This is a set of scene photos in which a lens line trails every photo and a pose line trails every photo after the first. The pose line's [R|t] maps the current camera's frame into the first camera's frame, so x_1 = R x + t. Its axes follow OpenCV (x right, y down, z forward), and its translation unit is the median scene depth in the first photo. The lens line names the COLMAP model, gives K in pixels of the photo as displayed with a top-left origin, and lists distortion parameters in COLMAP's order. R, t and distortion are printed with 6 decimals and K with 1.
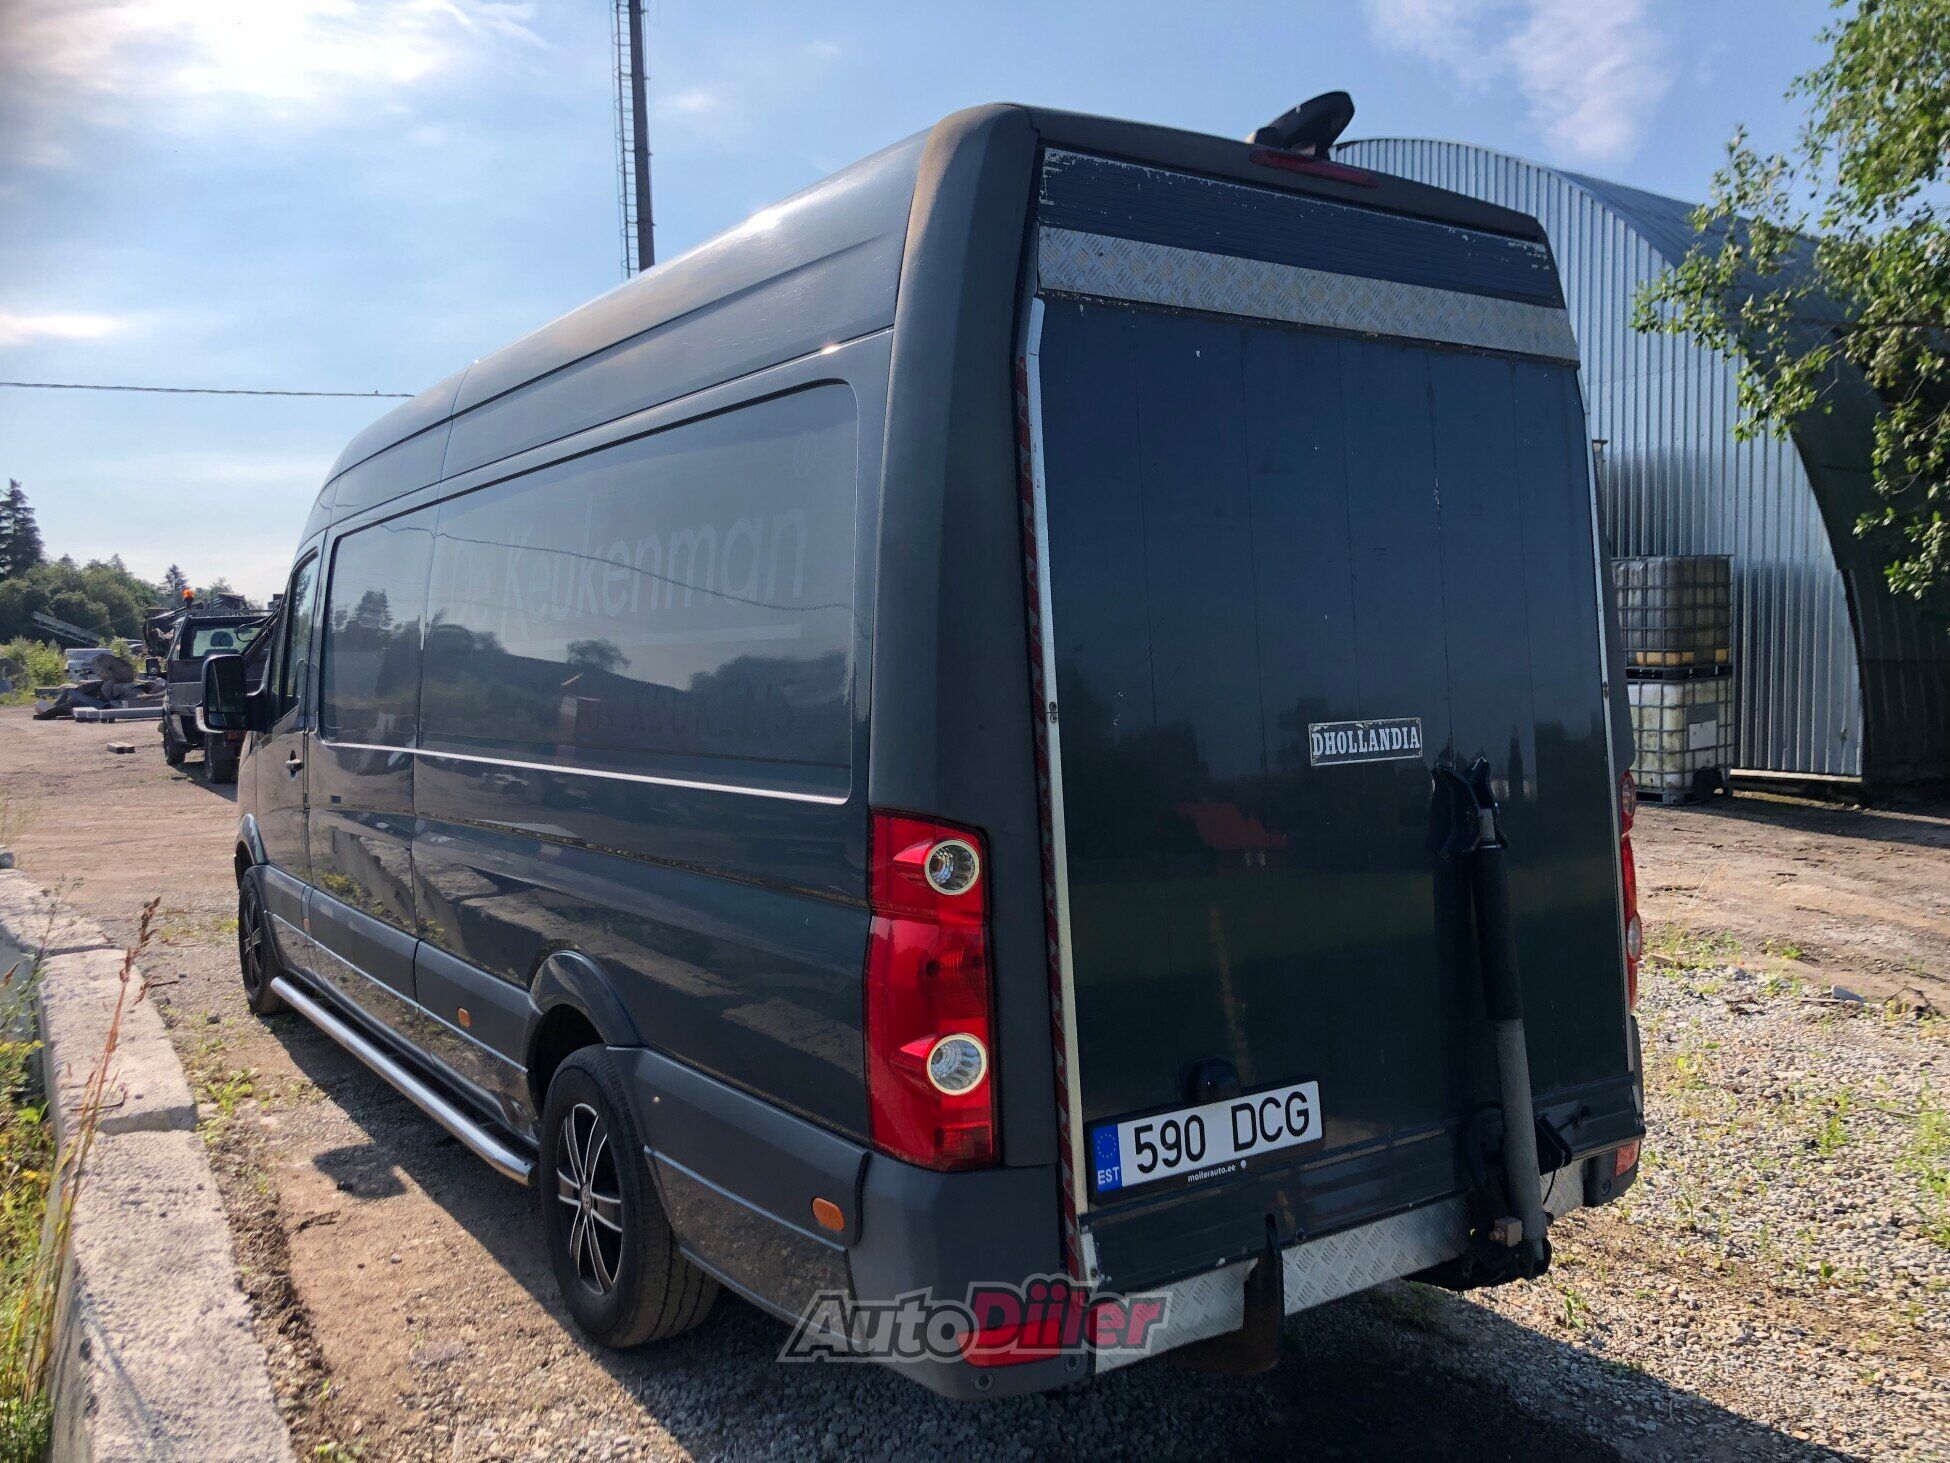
lens RADIAL K [[1604.3, 0, 975.0], [0, 1604.3, 731.5], [0, 0, 1]] dist [0.003211, 0.011775]
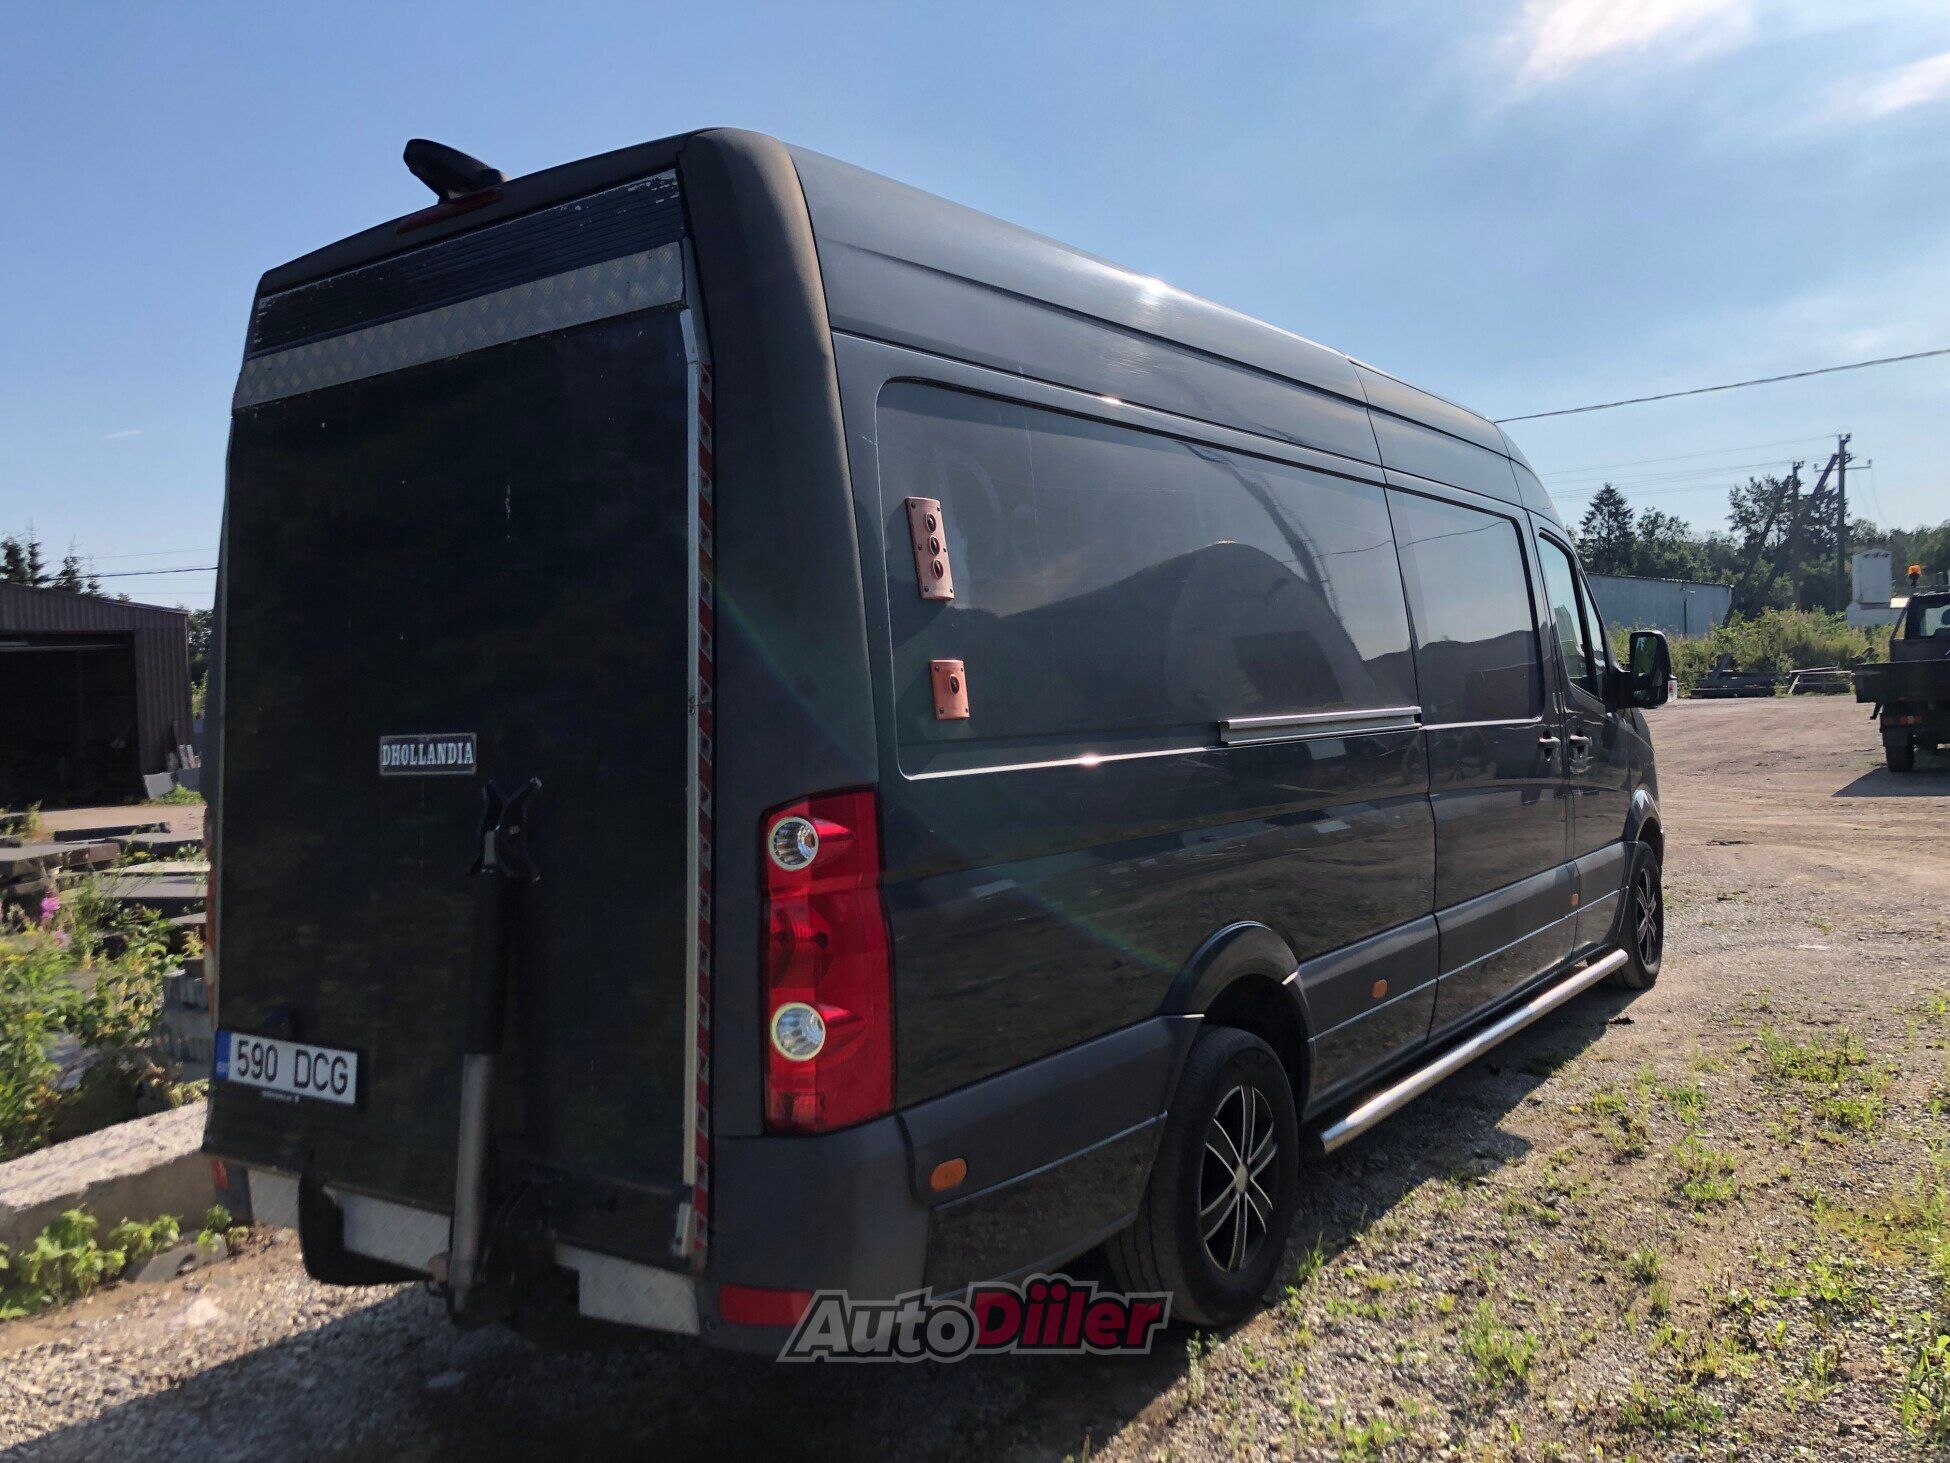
lens RADIAL K [[1604.3, 0, 975.0], [0, 1604.3, 731.5], [0, 0, 1]] dist [0.003211, 0.011775]
pose [[0.349785, 0.020856, -0.936598, 1.427203], [-0.006933, 0.999782, 0.019673, -0.034044], [0.936805, -0.000388, 0.349853, 1.020237]]
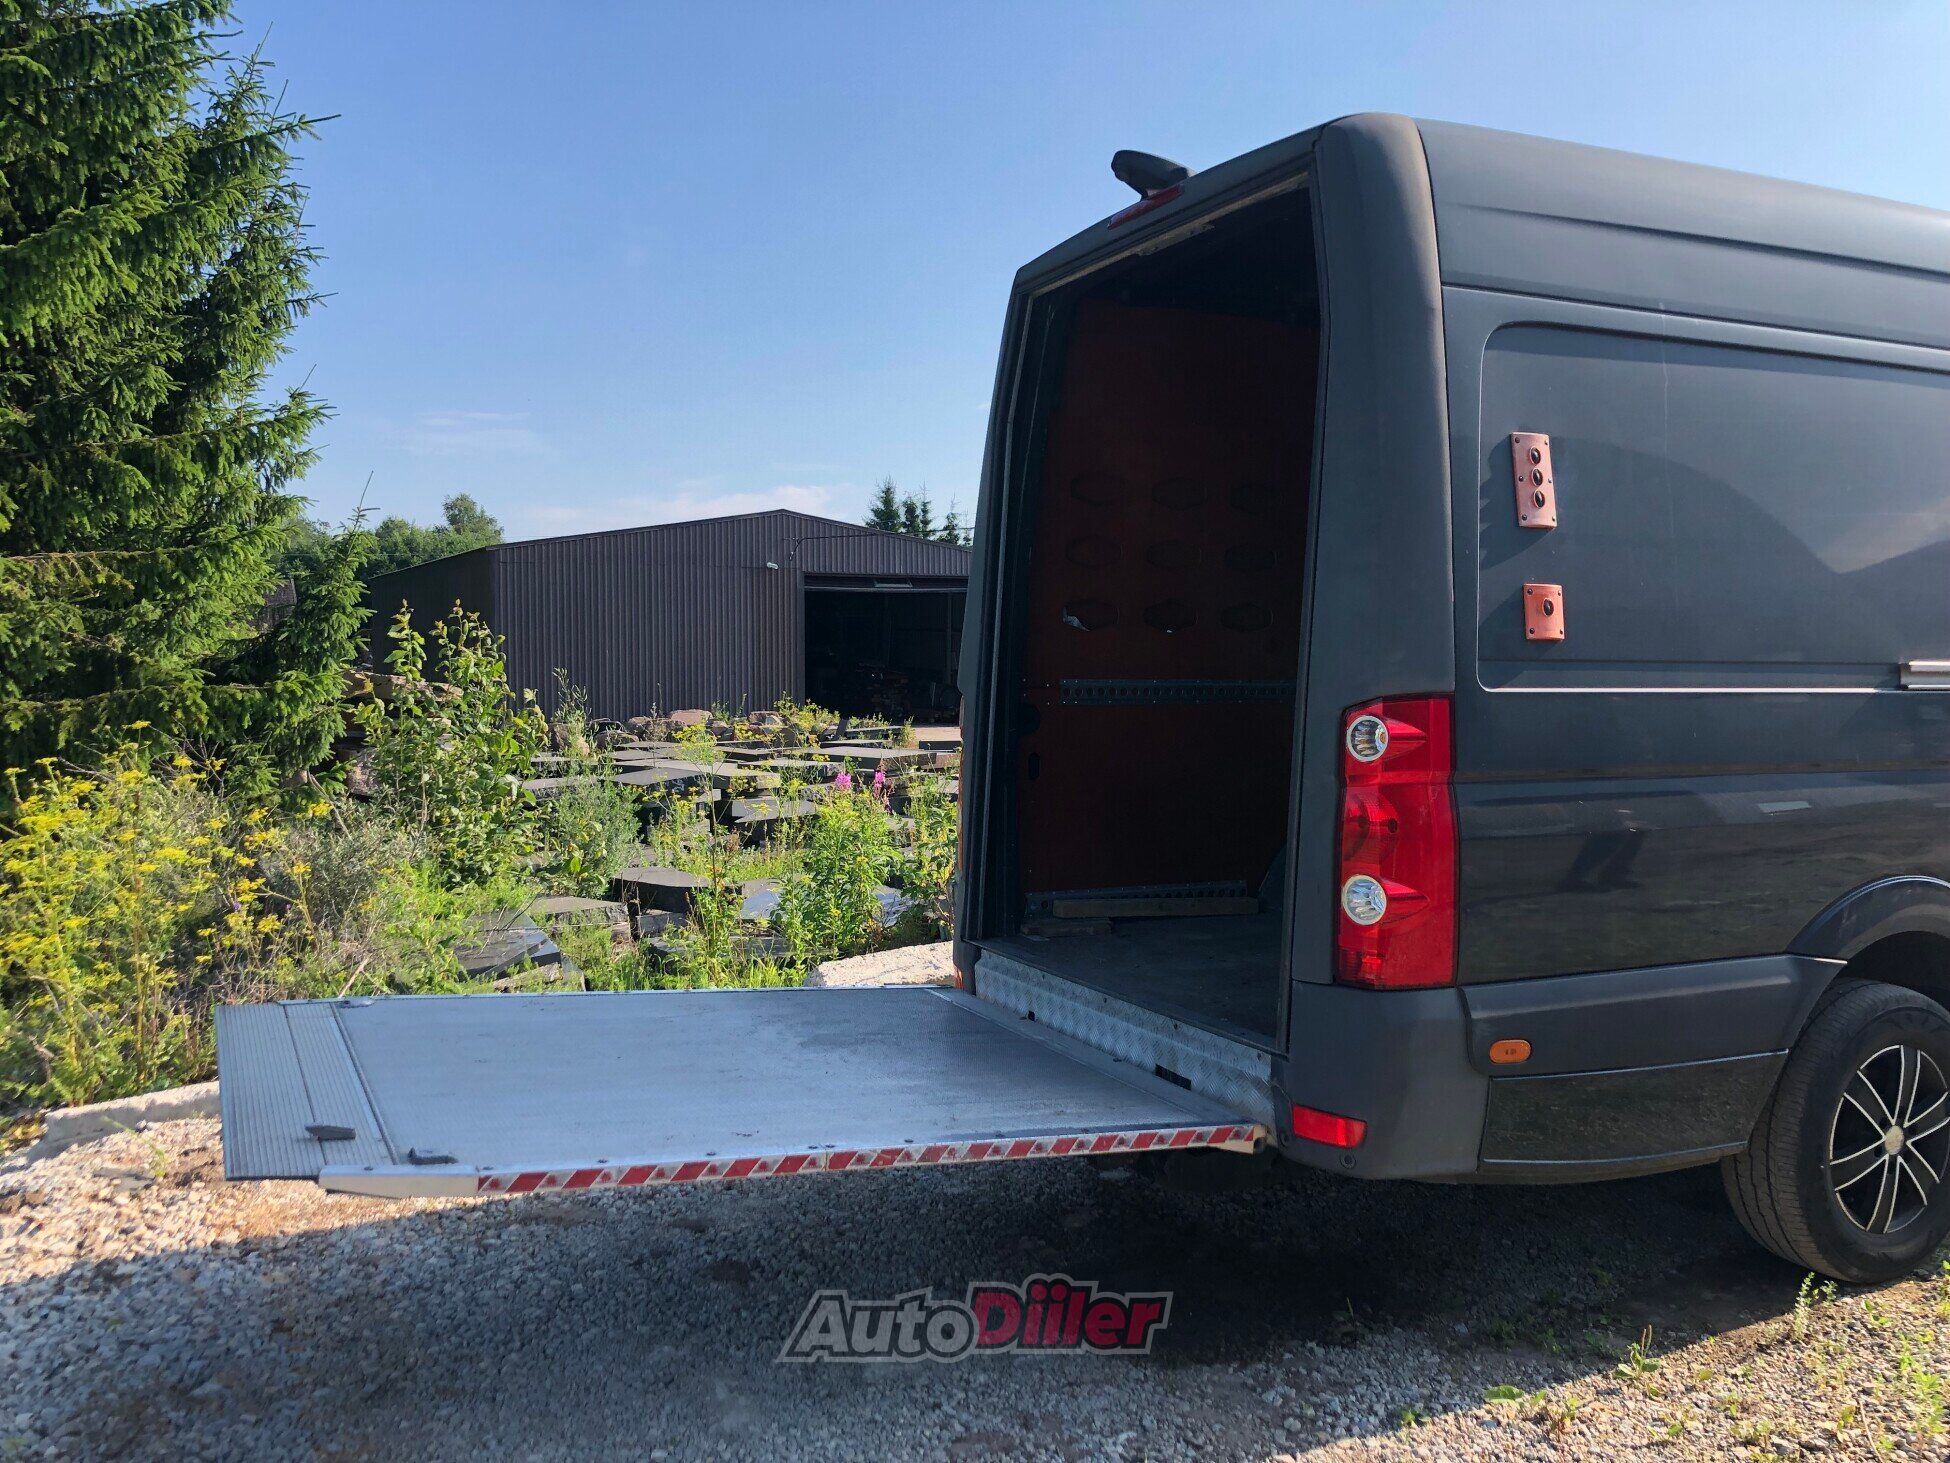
lens RADIAL K [[1680.7, 0, 973.7], [0, 1680.7, 792.3], [0, 0, 1]] dist [0.146749, -0.432653]
pose [[-0.163361, 0.079201, -0.983382, 1.698613], [-0.040679, 0.995384, 0.086926, -0.001796], [0.985727, 0.054204, -0.159385, 1.172230]]
